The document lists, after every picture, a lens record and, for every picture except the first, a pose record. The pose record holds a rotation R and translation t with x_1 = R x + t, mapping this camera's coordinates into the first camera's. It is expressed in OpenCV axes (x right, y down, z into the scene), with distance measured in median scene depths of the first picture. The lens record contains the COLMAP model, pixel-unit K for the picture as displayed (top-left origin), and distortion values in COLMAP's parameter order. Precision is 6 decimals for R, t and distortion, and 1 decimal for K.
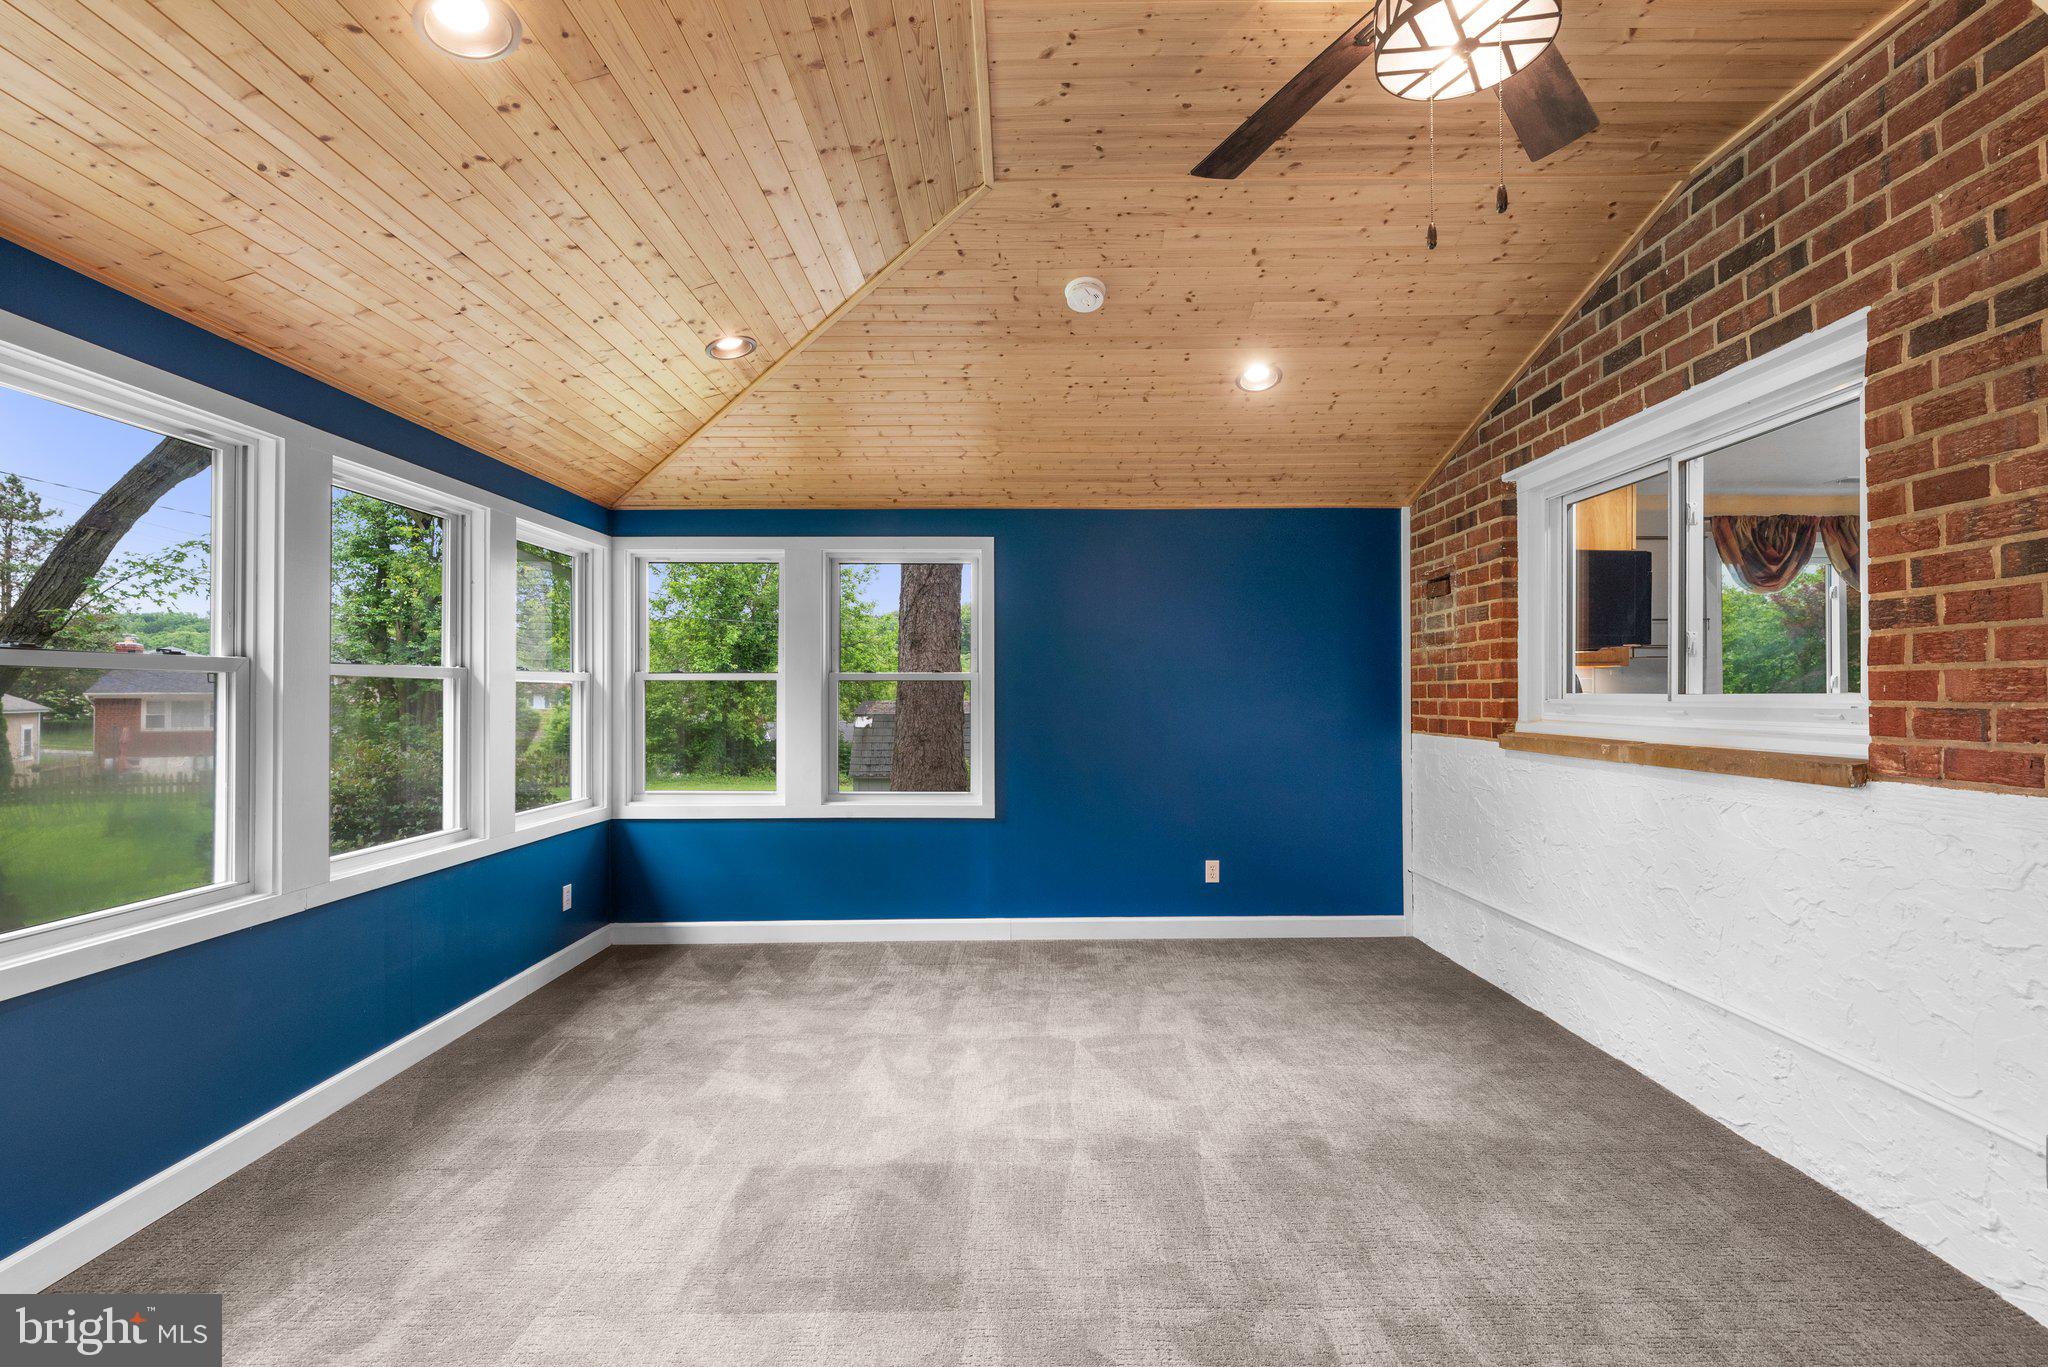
lens RADIAL K [[922.7, 0, 1025.7], [0, 922.7, 688.4], [0, 0, 1]] dist [0.000653, 0.000237]
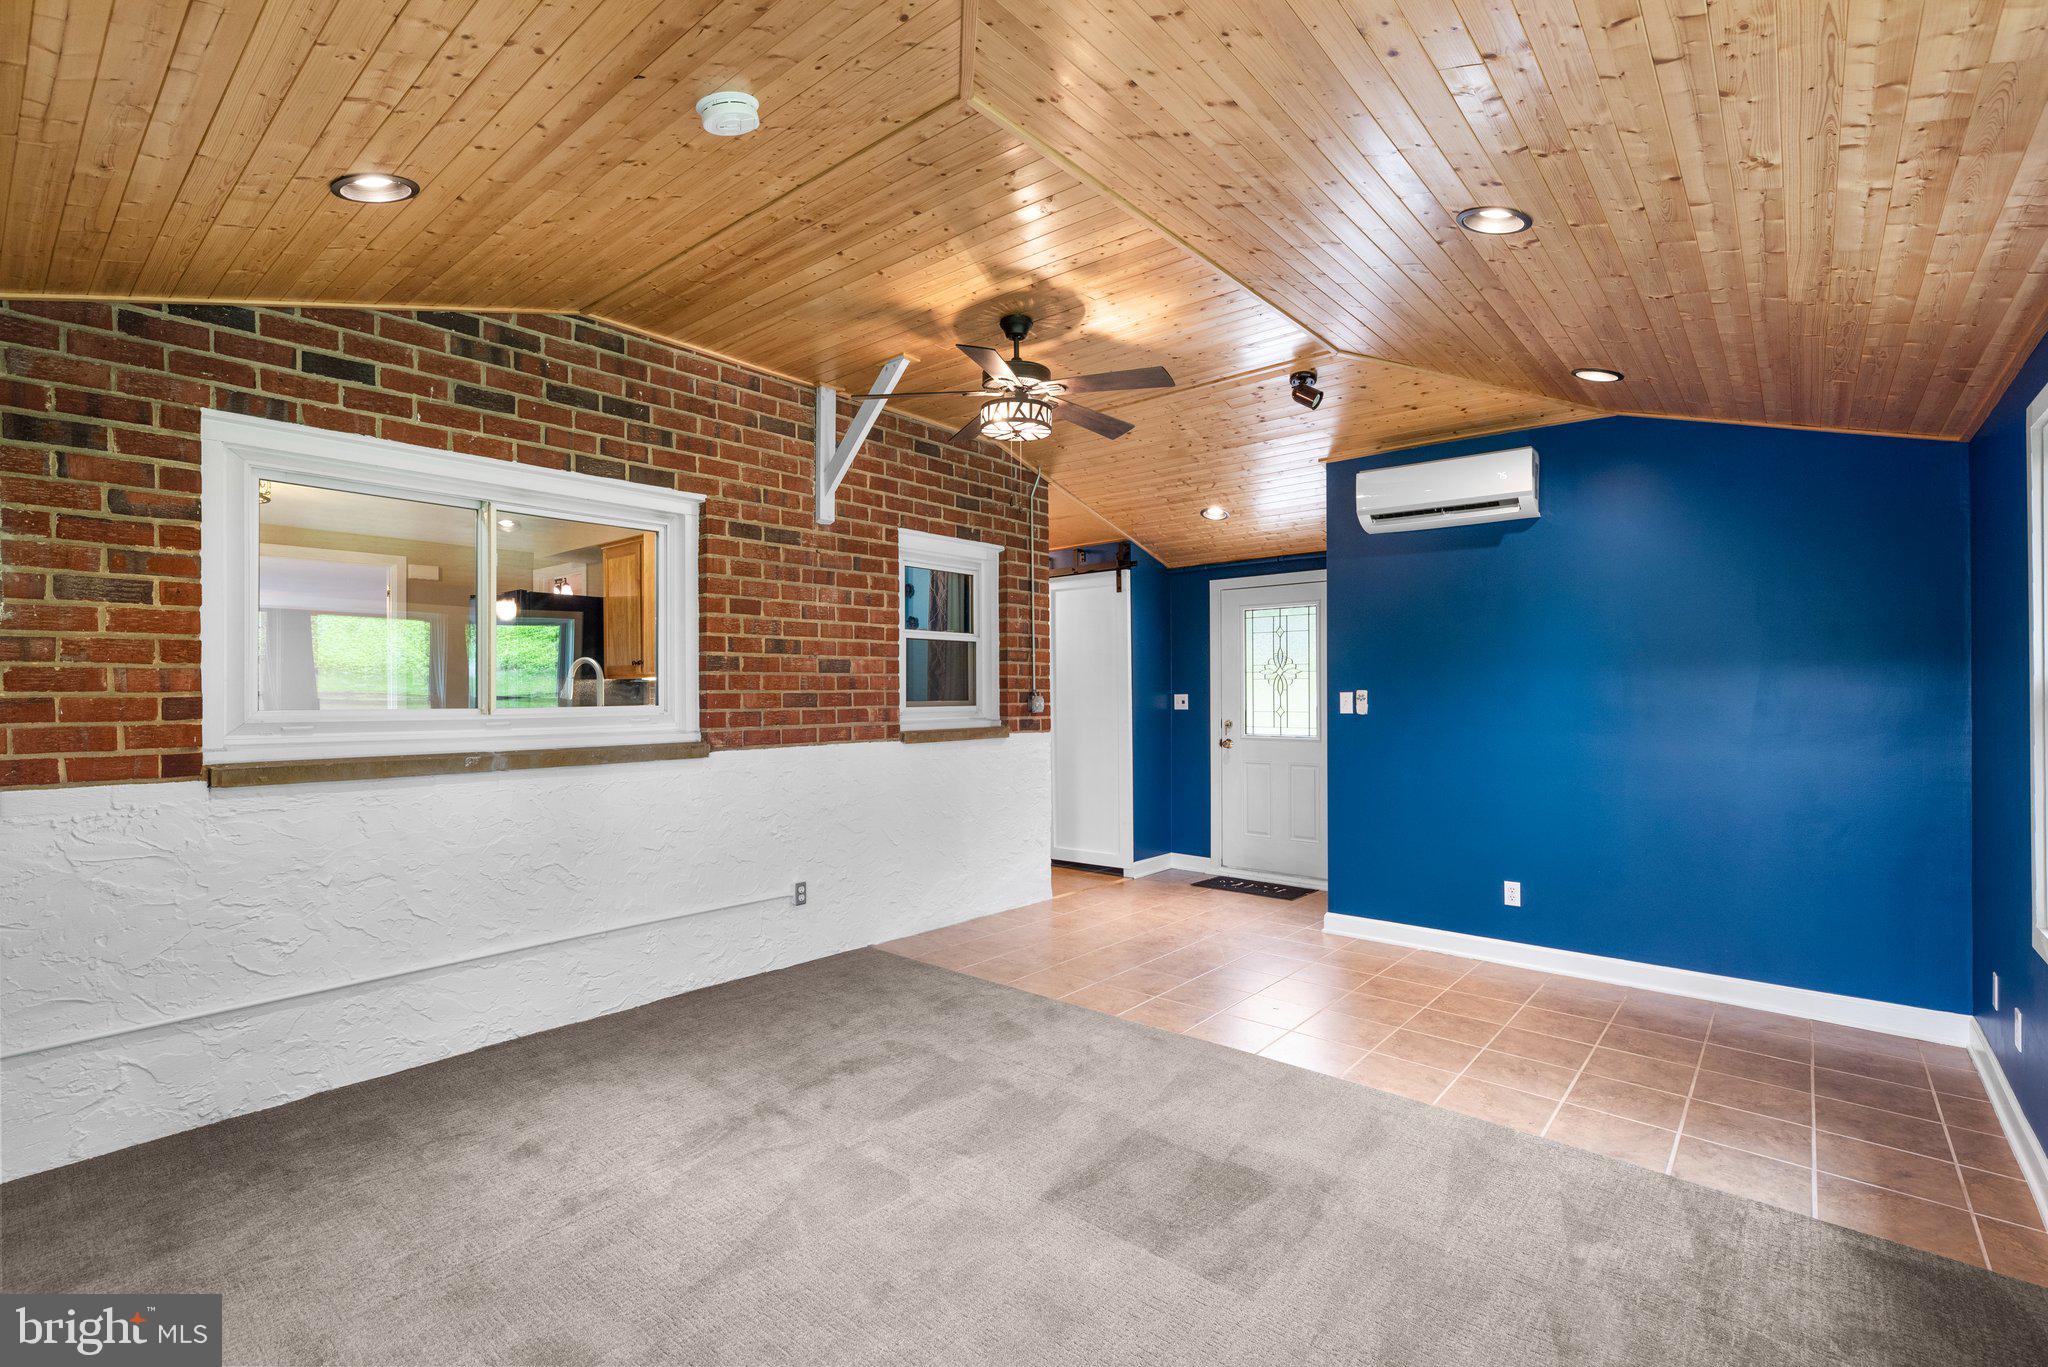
lens RADIAL K [[922.7, 0, 1033.4], [0, 922.7, 688.3], [0, 0, 1]] dist [0.000653, 0.000237]
pose [[-0.763382, 0.005379, 0.645925, -0.503076], [-0.000308, 0.999962, -0.008691, -0.008043], [-0.645947, -0.006833, -0.763352, 1.288876]]
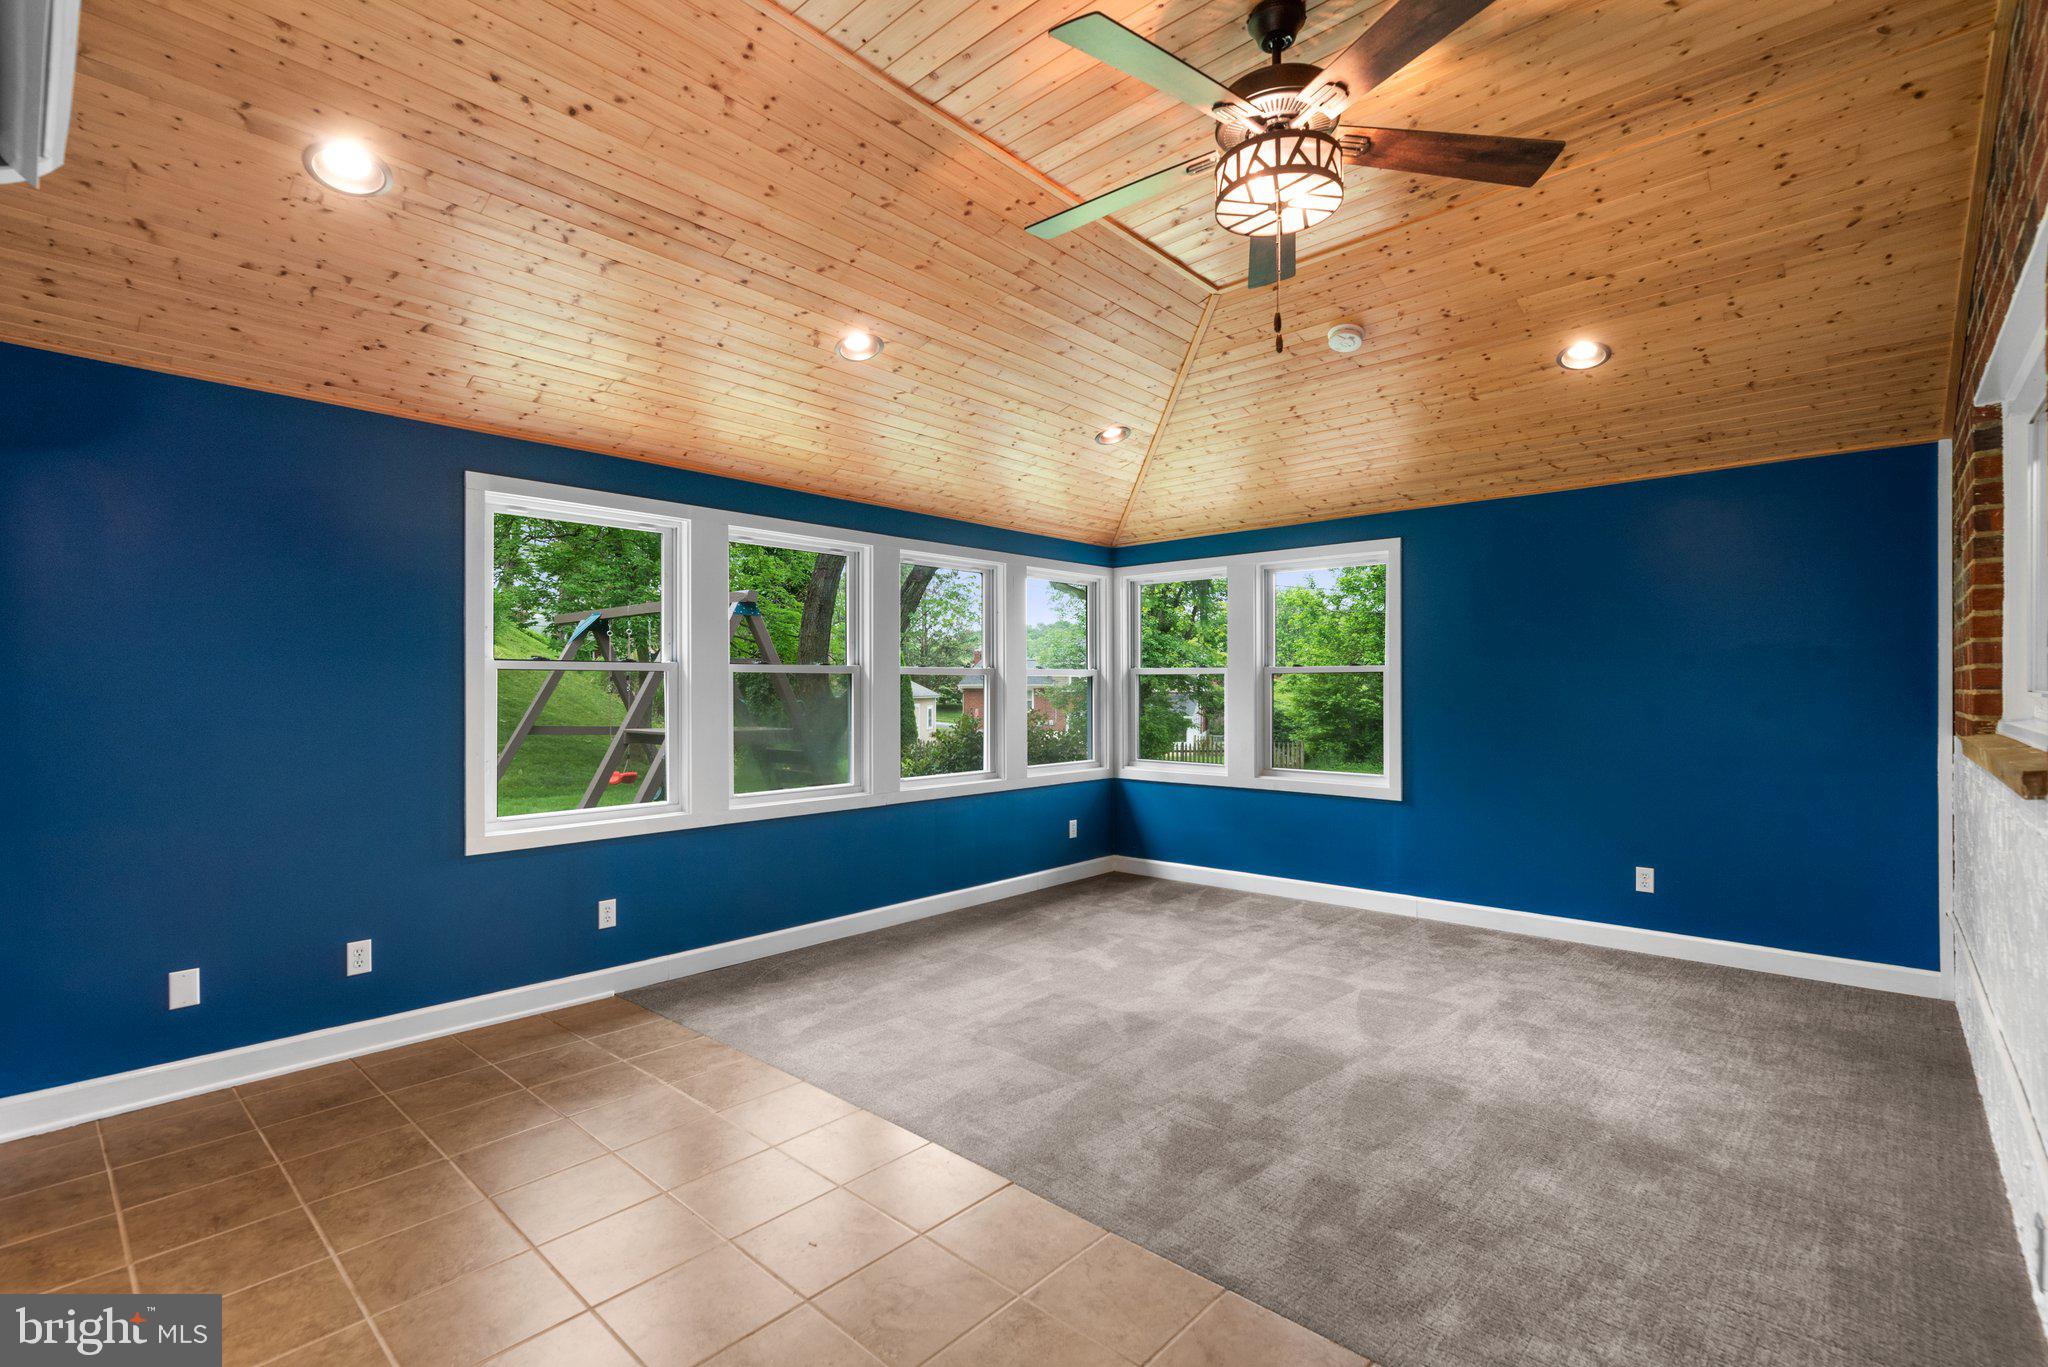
lens RADIAL K [[922.7, 0, 1022.6], [0, 922.7, 692.4], [0, 0, 1]] dist [0.000653, 0.000237]
pose [[0.736385, 0.004202, -0.676550, 0.516314], [0.005070, 0.999918, 0.011728, -0.000151], [0.676544, -0.012067, 0.736304, -0.118812]]
